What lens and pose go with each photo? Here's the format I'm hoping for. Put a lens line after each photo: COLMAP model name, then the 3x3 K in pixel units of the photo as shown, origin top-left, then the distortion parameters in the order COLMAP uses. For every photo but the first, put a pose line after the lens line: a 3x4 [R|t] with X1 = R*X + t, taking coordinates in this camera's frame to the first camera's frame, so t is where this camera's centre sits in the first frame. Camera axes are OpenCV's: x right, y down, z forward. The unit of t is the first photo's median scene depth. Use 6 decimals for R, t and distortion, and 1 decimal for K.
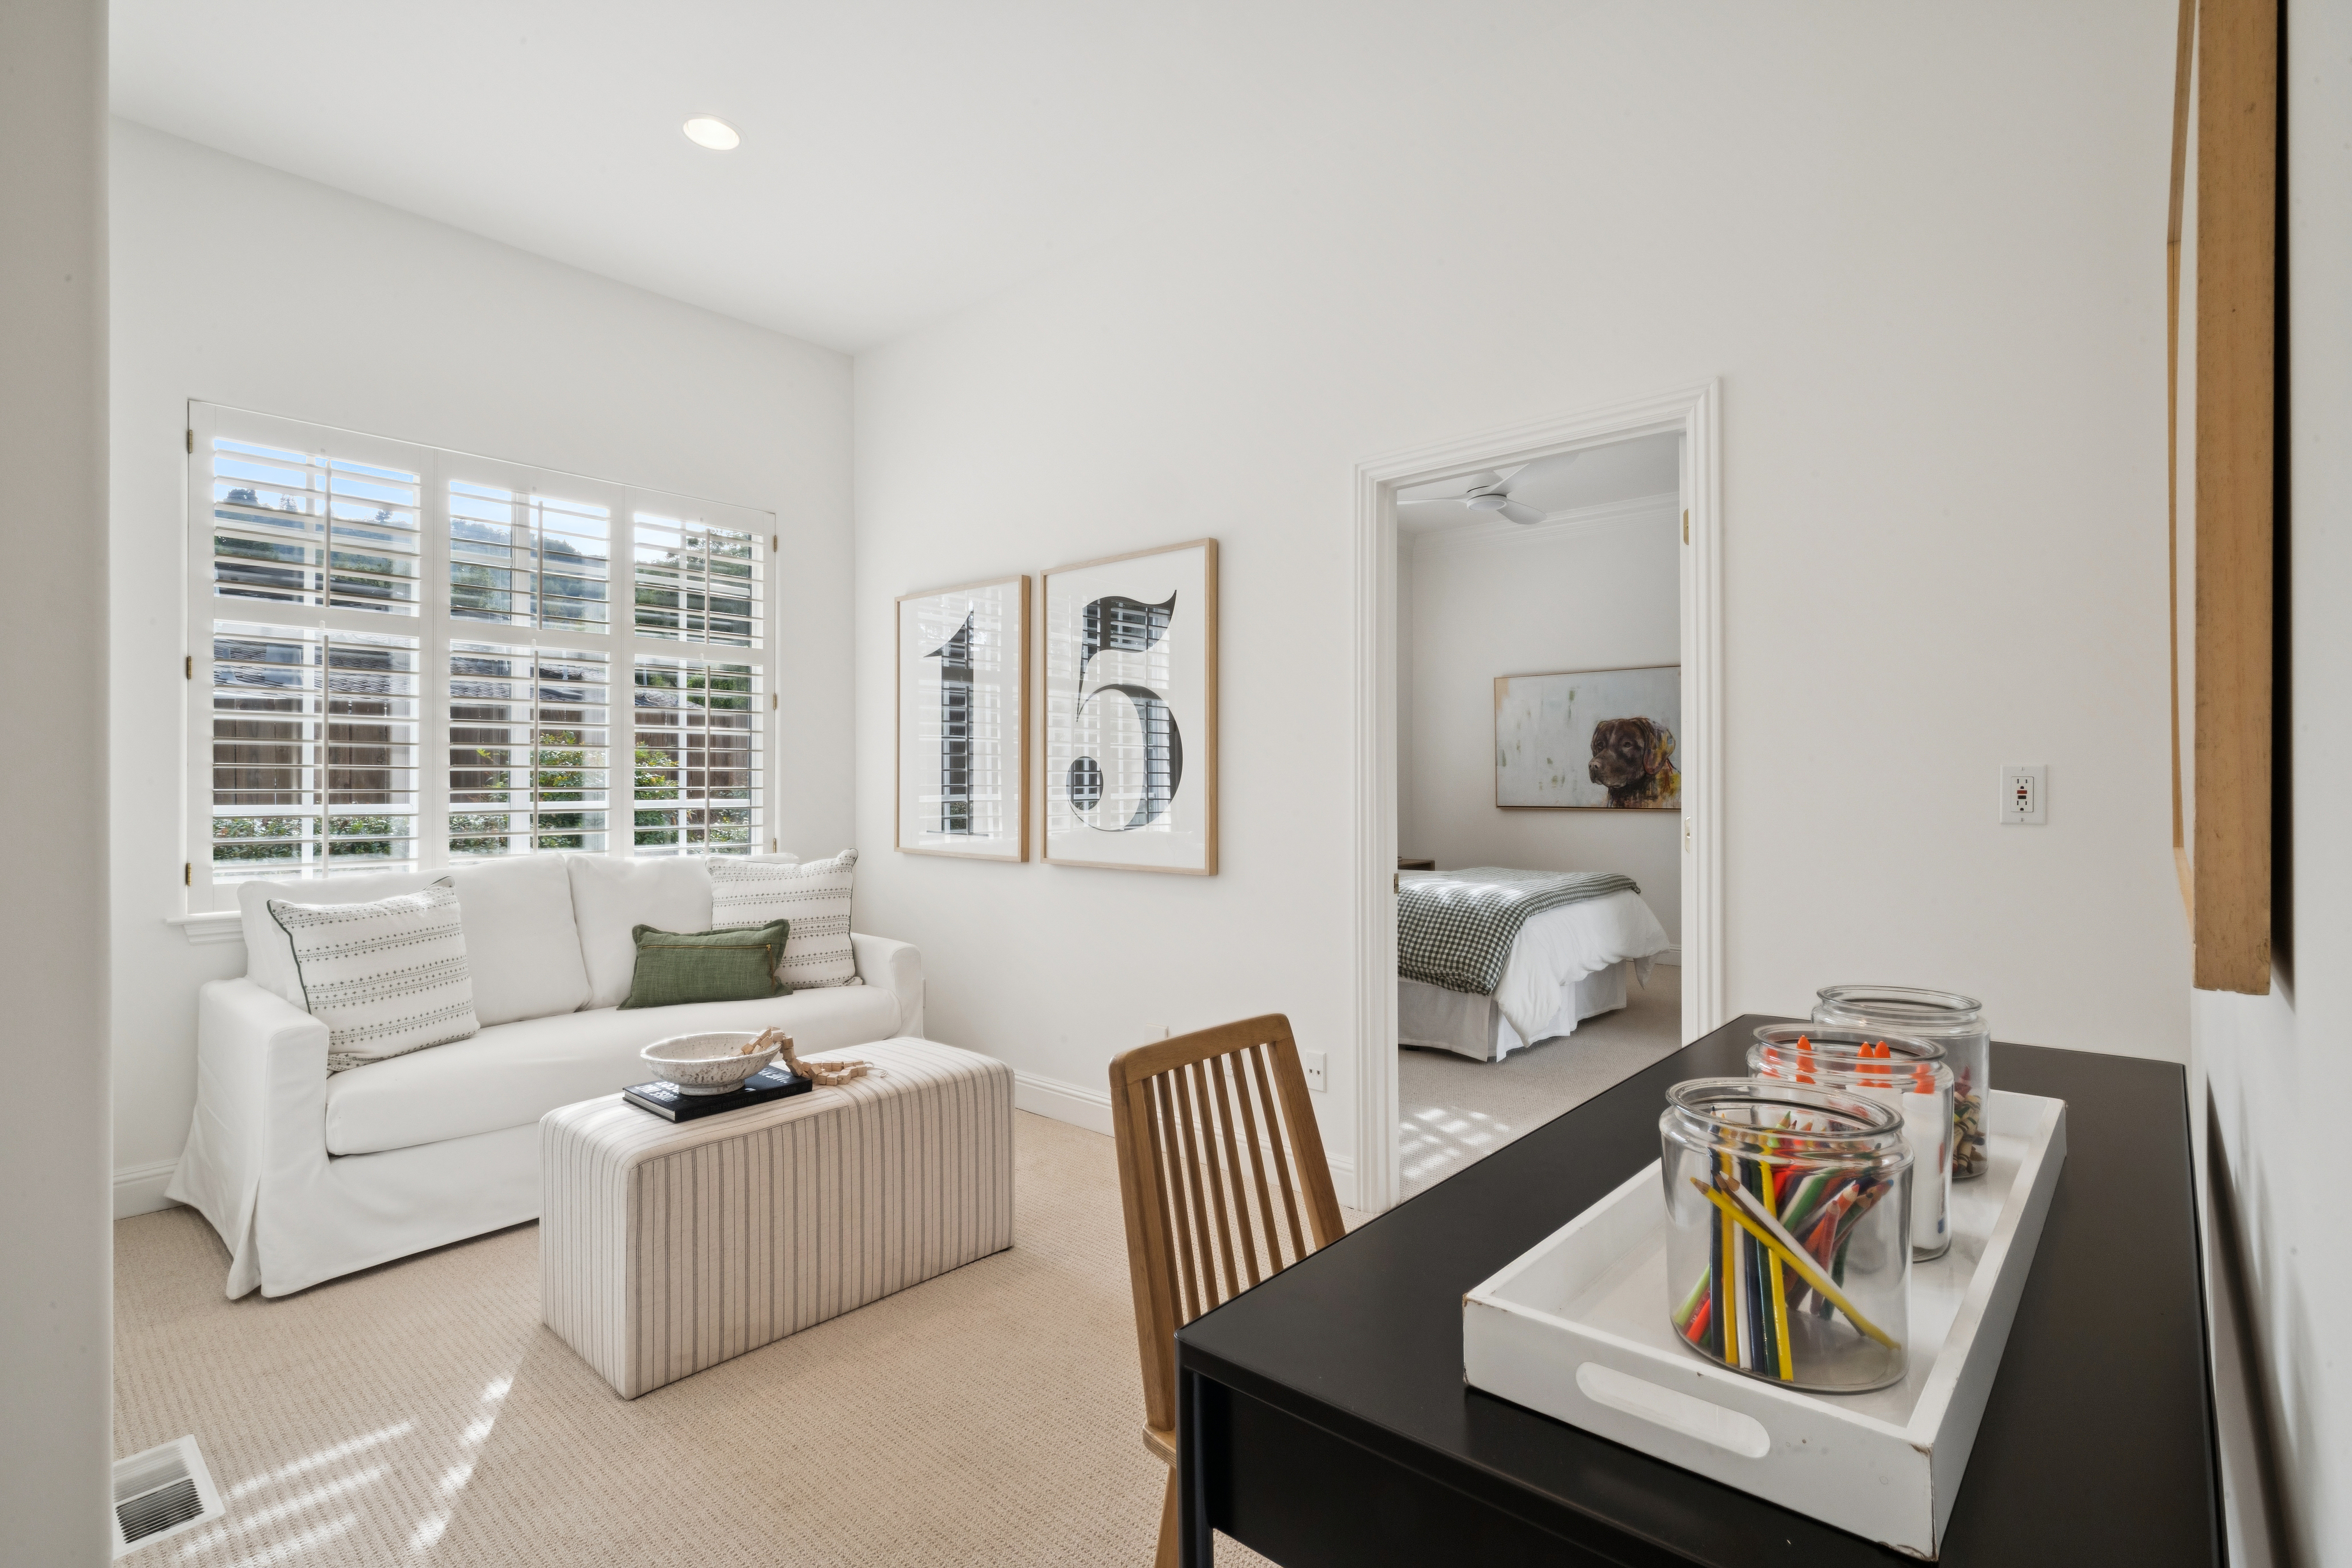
lens RADIAL K [[1108.8, 0, 1174.2], [0, 1108.8, 778.8], [0, 0, 1]] dist [0.001587, 0.000098]
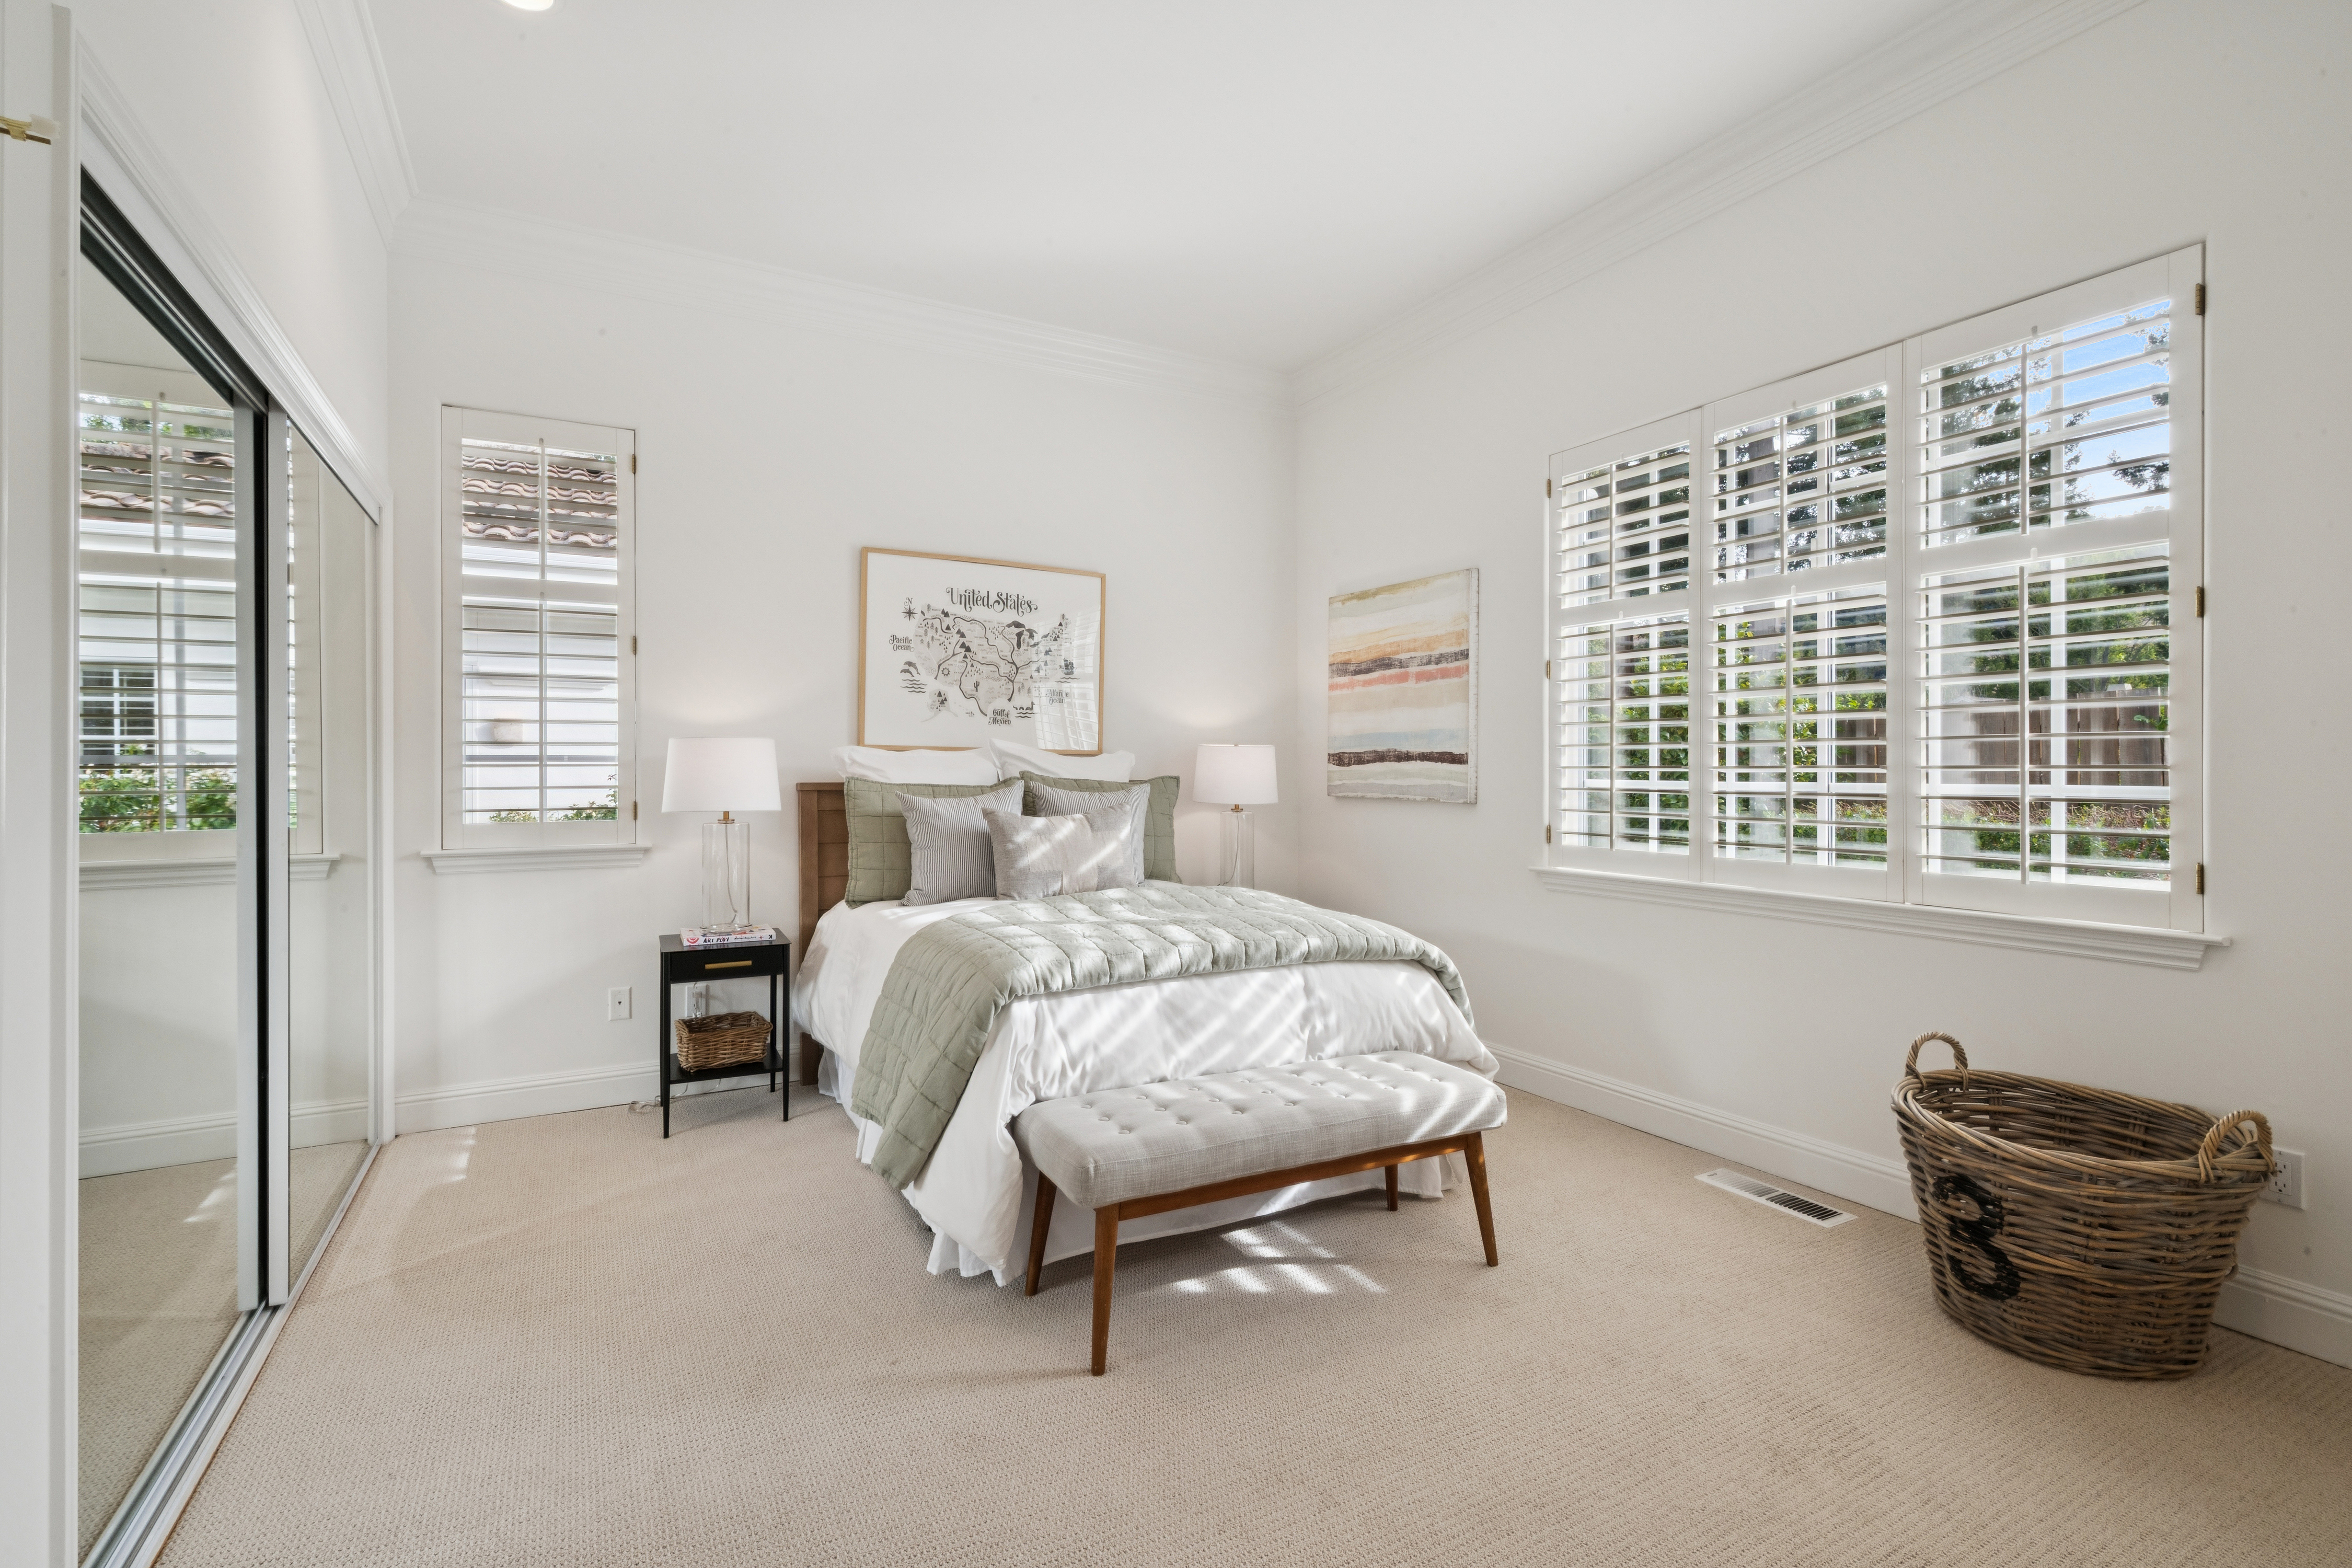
lens RADIAL K [[1108.8, 0, 1174.0], [0, 1108.8, 777.5], [0, 0, 1]] dist [0.001587, 0.000098]
pose [[-0.356178, 0.011332, -0.934349, 0.322353], [0.005103, 0.999935, 0.010182, 0.005437], [0.934404, -0.001141, -0.356213, 0.779690]]
